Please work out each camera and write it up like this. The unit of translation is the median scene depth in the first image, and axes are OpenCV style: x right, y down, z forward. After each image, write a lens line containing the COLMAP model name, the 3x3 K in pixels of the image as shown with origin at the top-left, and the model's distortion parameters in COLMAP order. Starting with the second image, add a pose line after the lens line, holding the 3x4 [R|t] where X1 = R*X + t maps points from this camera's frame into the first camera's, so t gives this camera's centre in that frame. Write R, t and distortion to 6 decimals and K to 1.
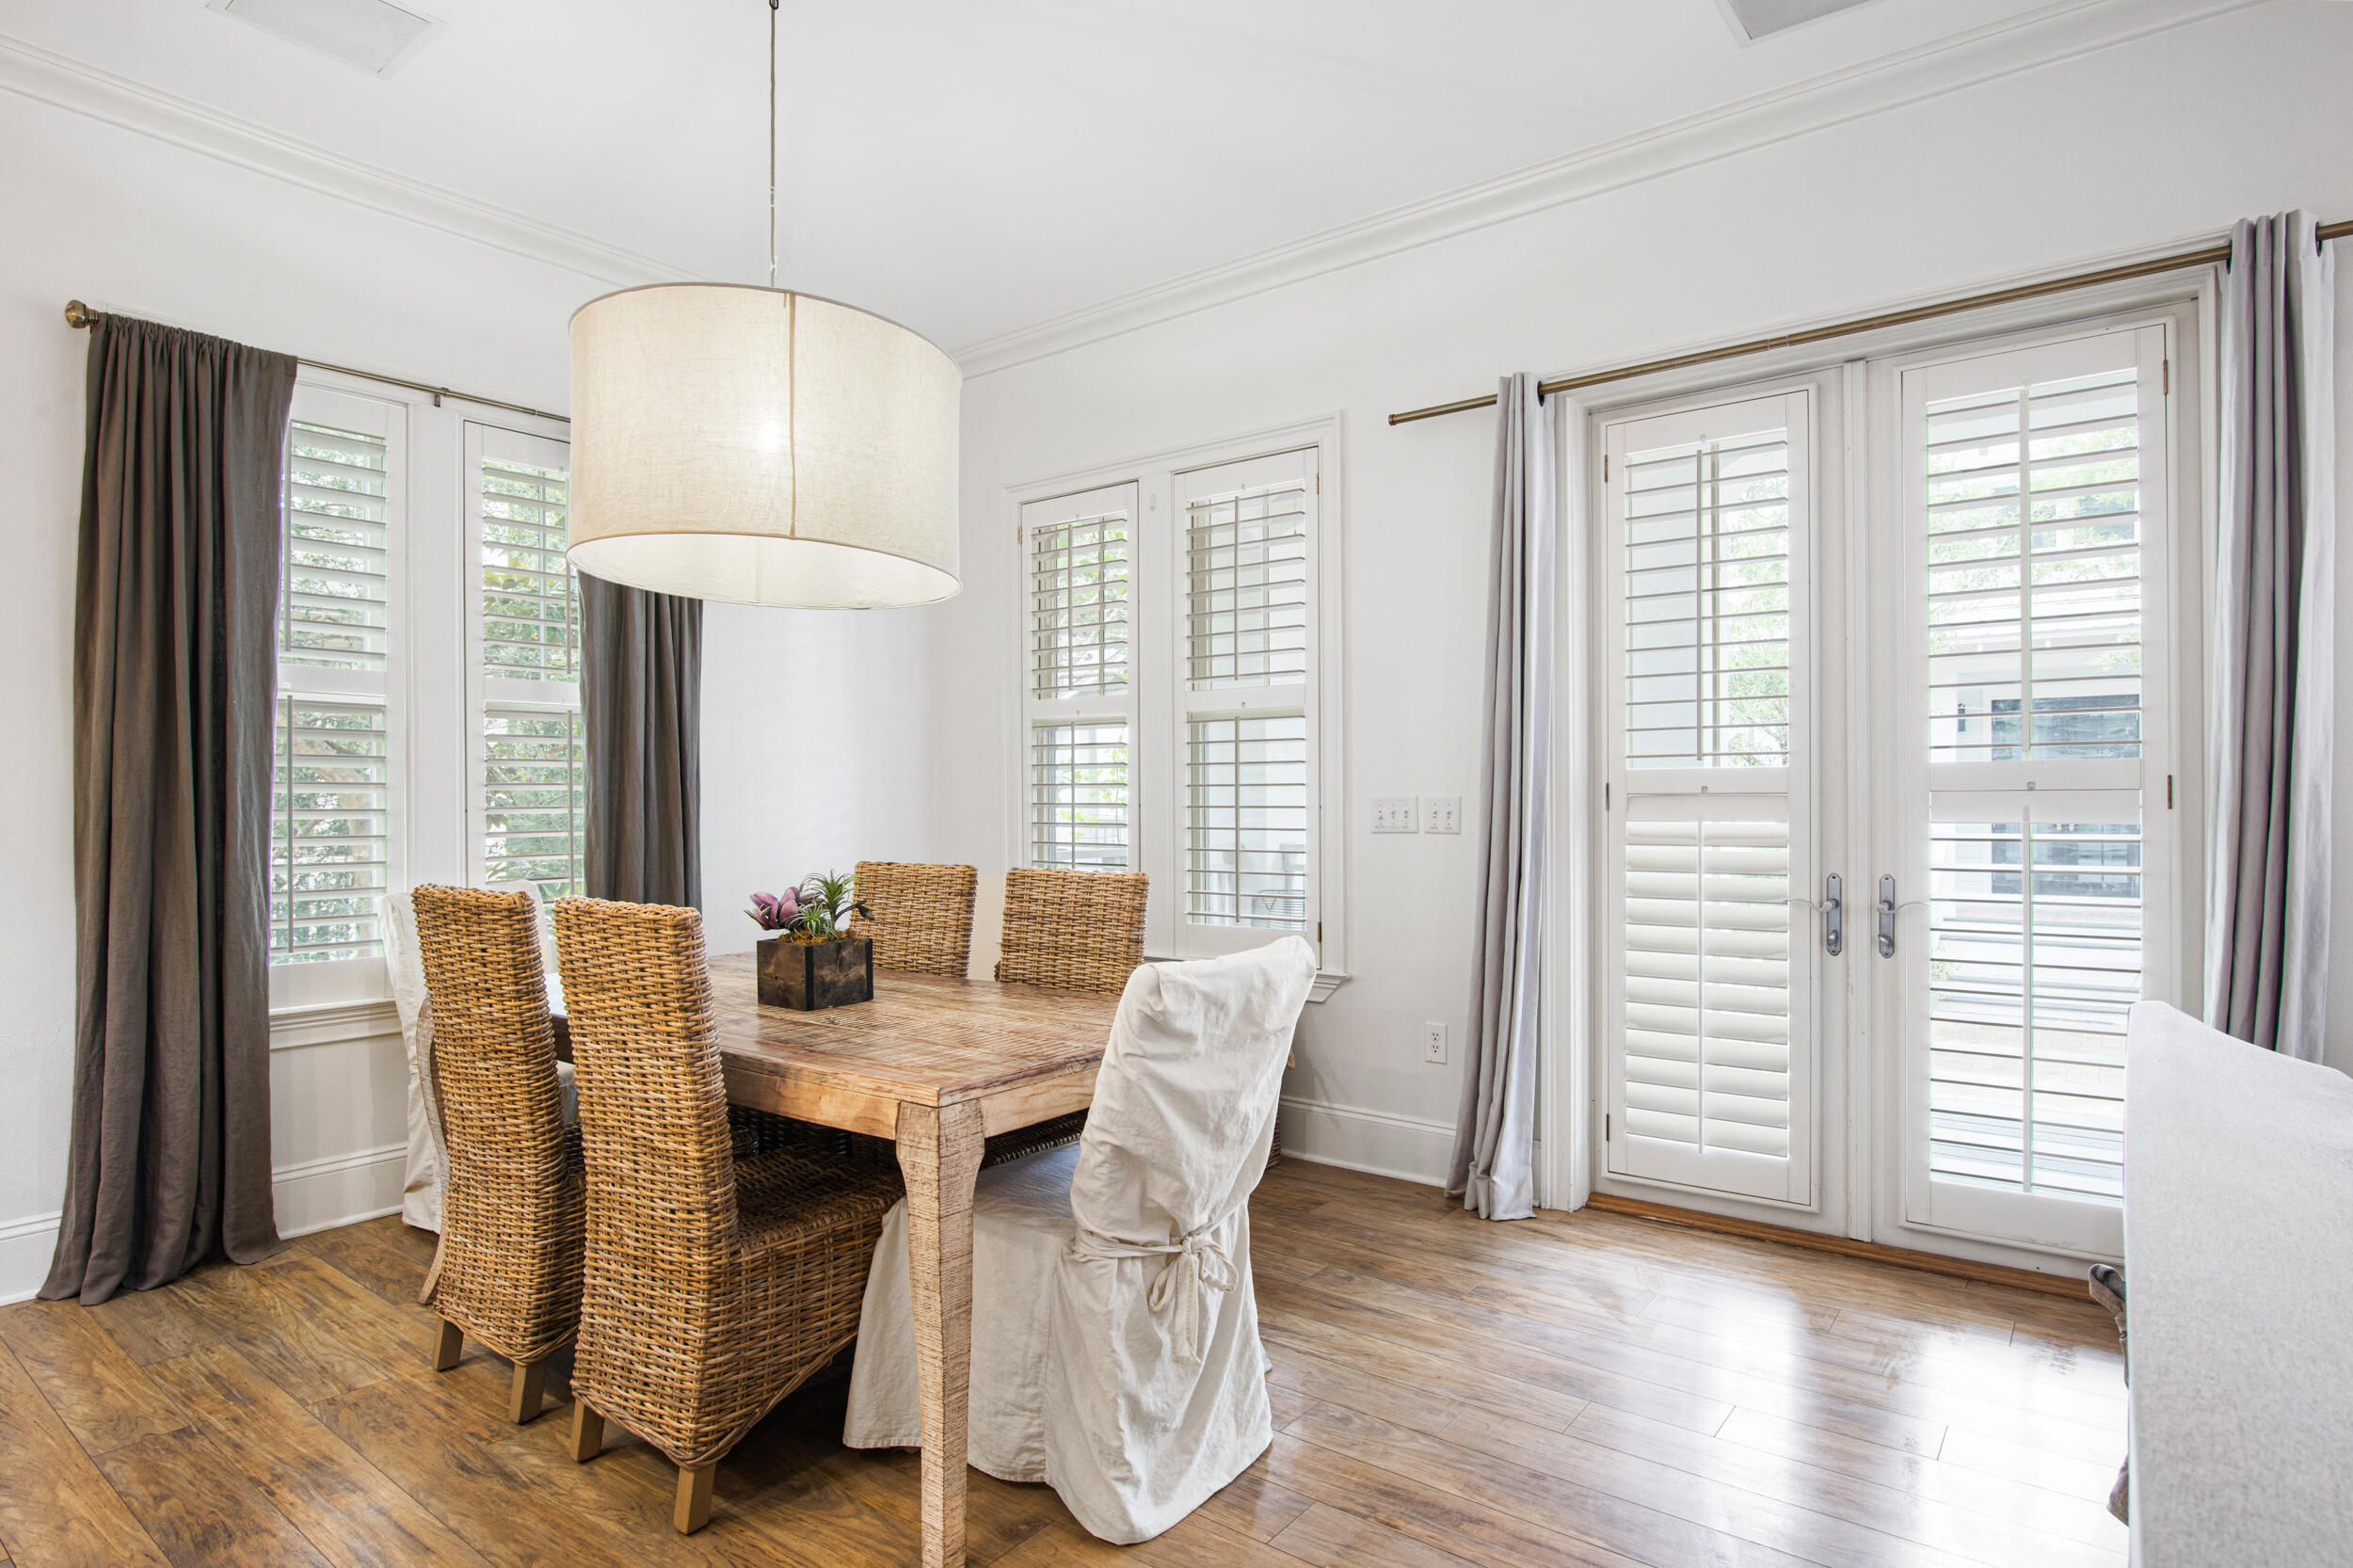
lens RADIAL K [[1241.3, 0, 1211.3], [0, 1241.3, 811.7], [0, 0, 1]] dist [-0.023203, -0.001425]
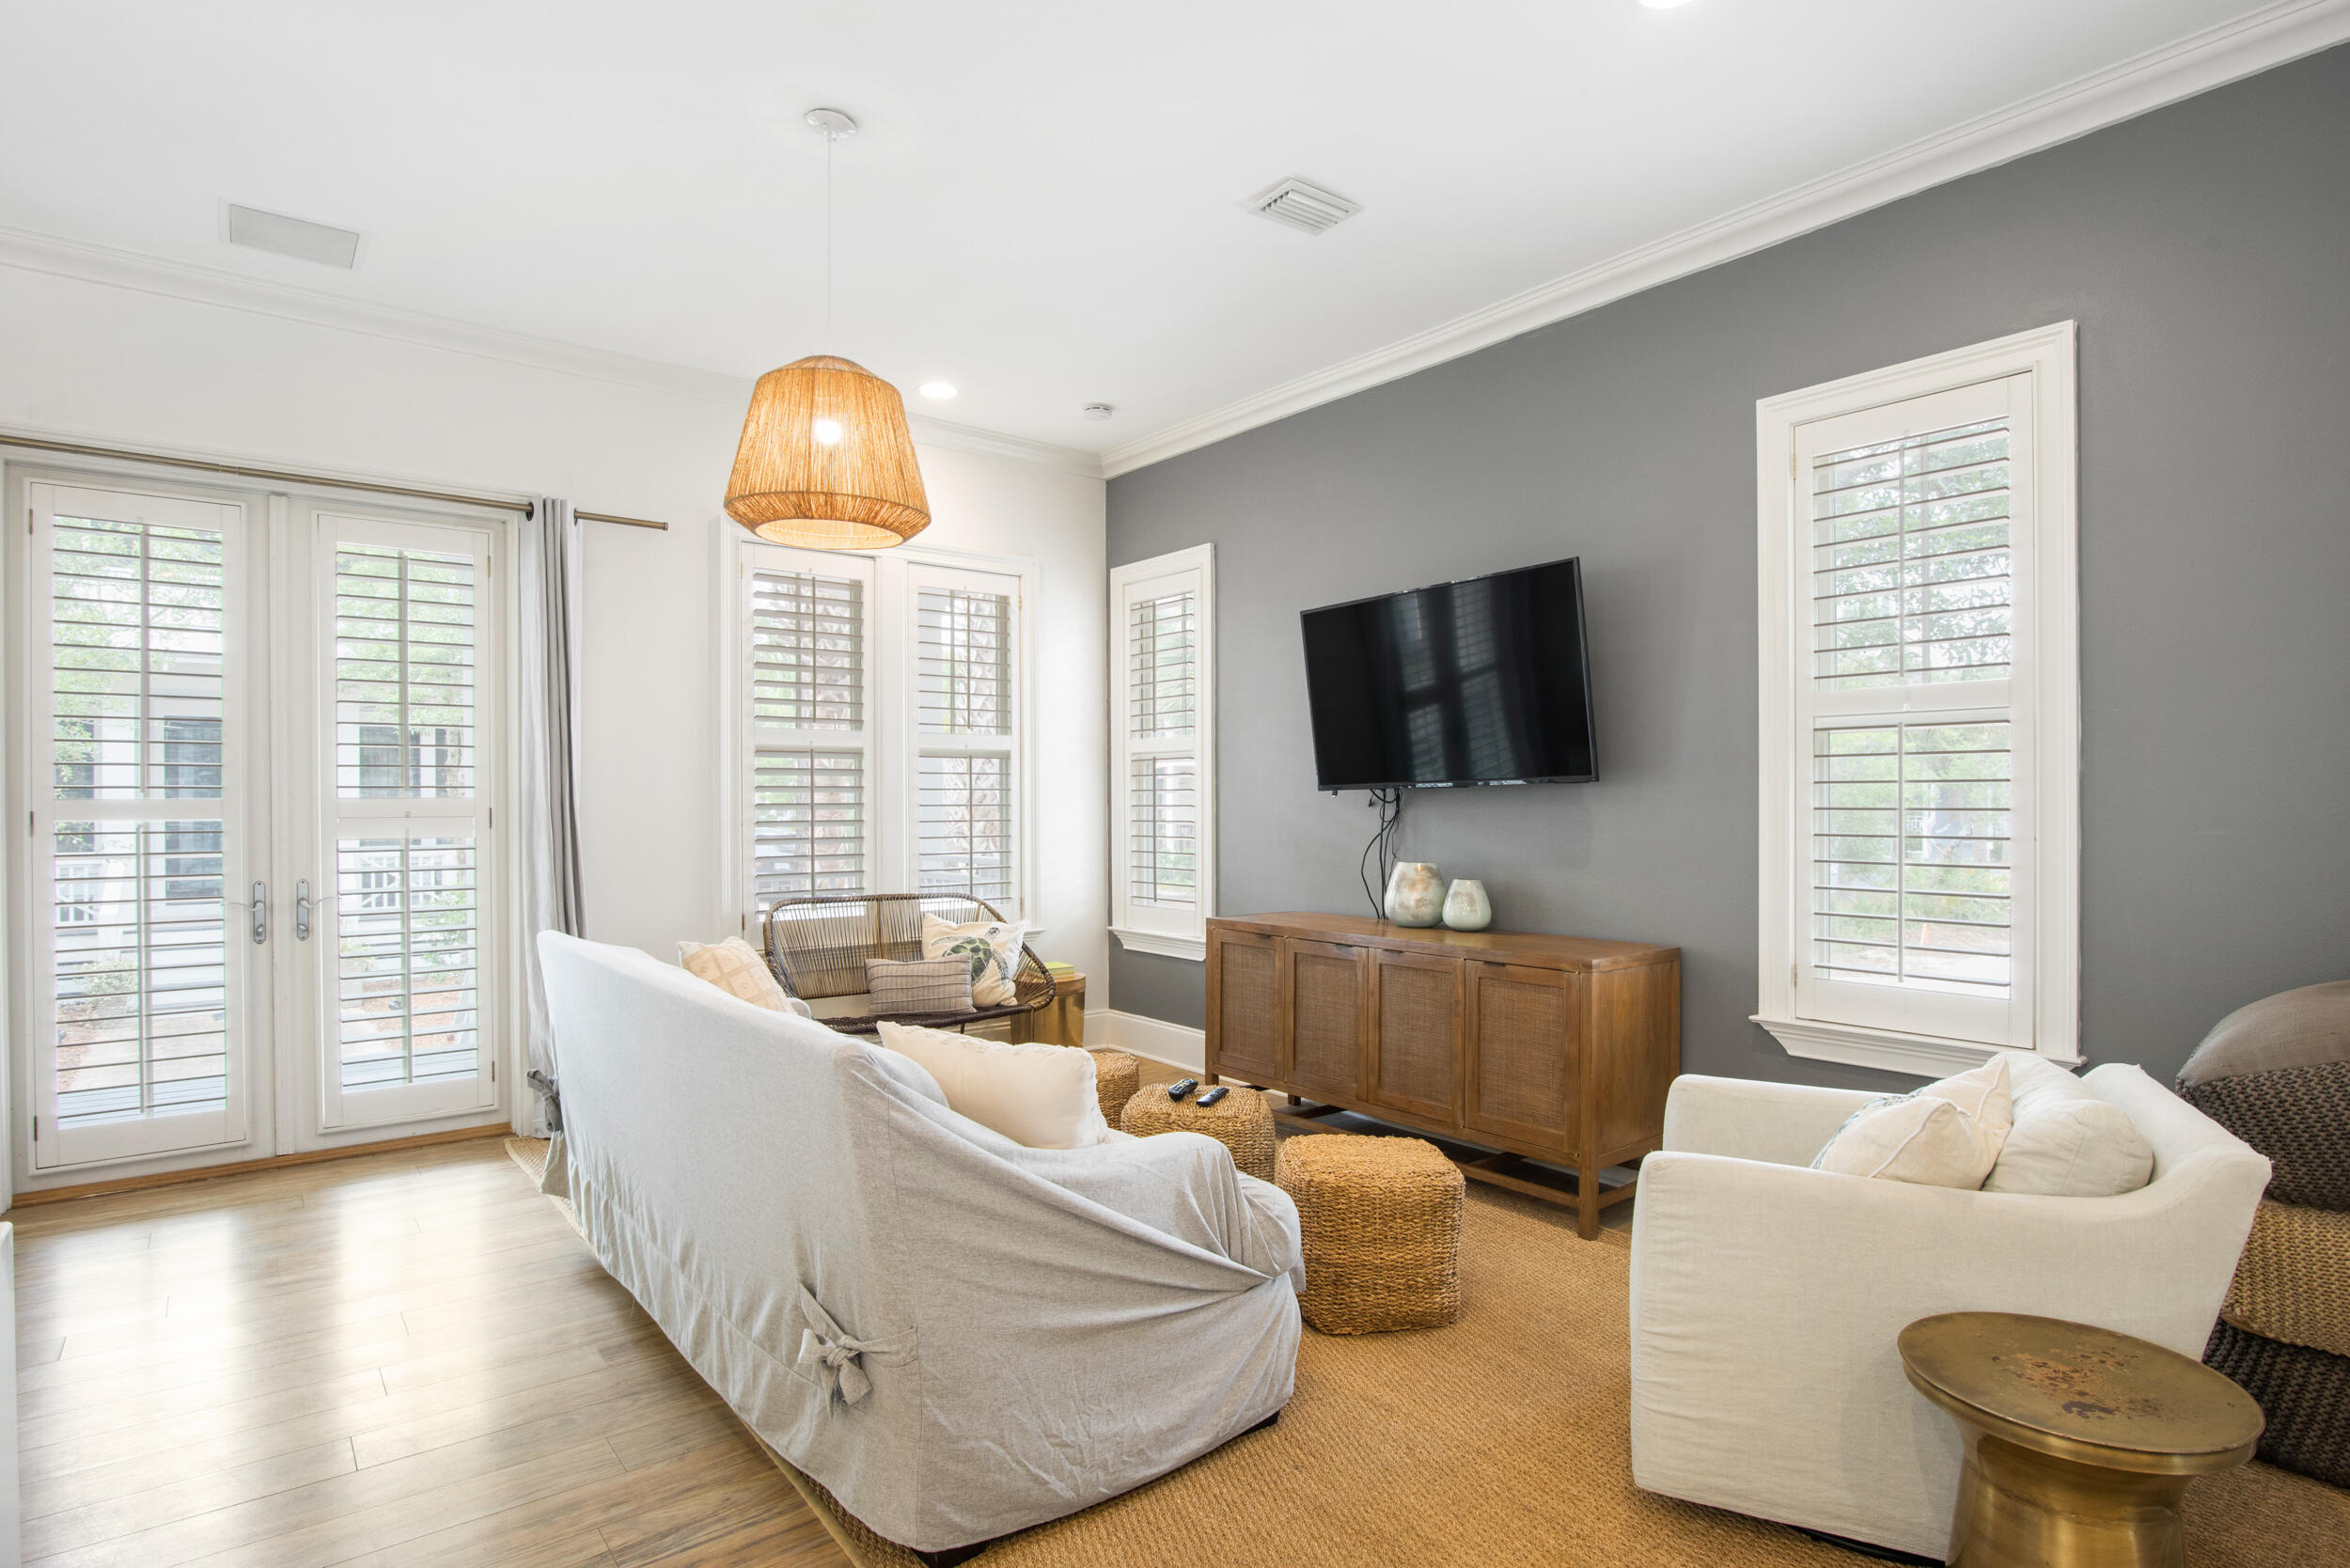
lens RADIAL K [[1195.5, 0, 1169.7], [0, 1195.5, 806.8], [0, 0, 1]] dist [-0.019905, -0.000287]
pose [[0.251166, -0.001555, 0.967943, -0.668514], [0.011741, 0.999930, -0.001440, -0.022143], [-0.967873, 0.011727, 0.251167, -0.358882]]
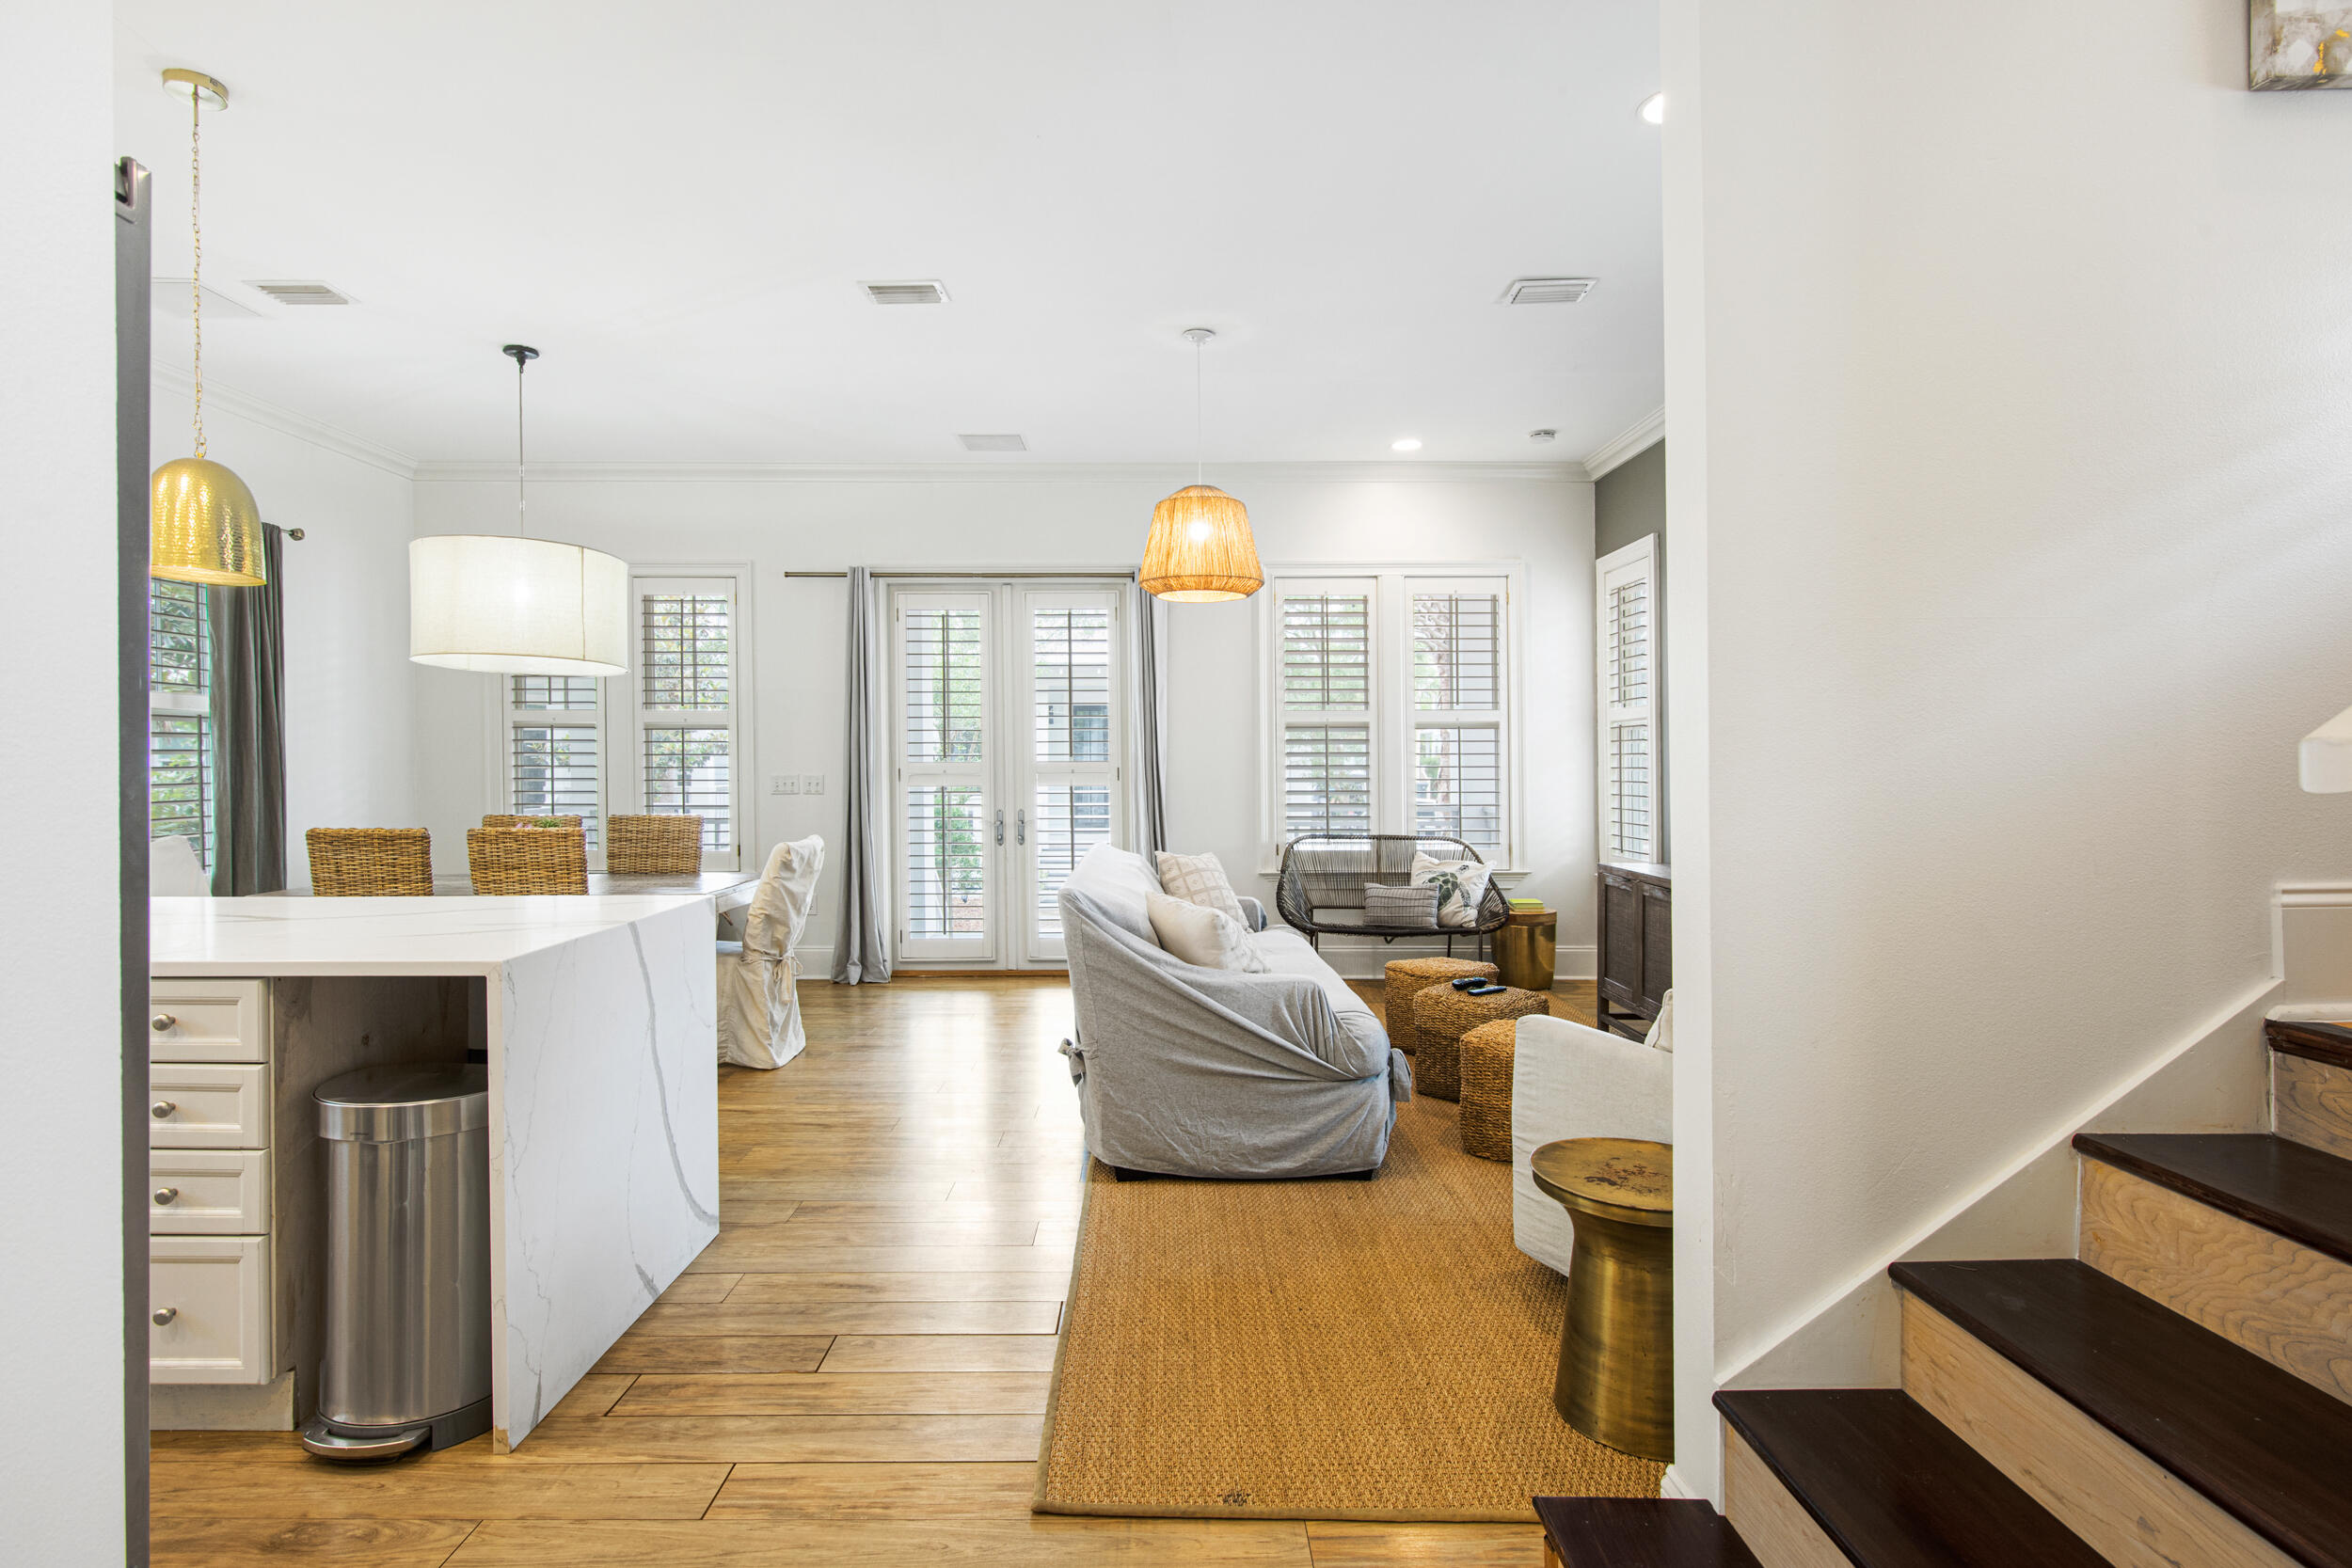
lens RADIAL K [[1155.2, 0, 1176.0], [0, 1155.2, 784.0], [0, 0, 1]] dist [-0.020141, -0.000070]
pose [[0.793544, -0.008303, 0.608456, -0.758994], [0.004589, 0.999960, 0.007660, -0.015091], [-0.608496, -0.003287, 0.793550, -1.259895]]
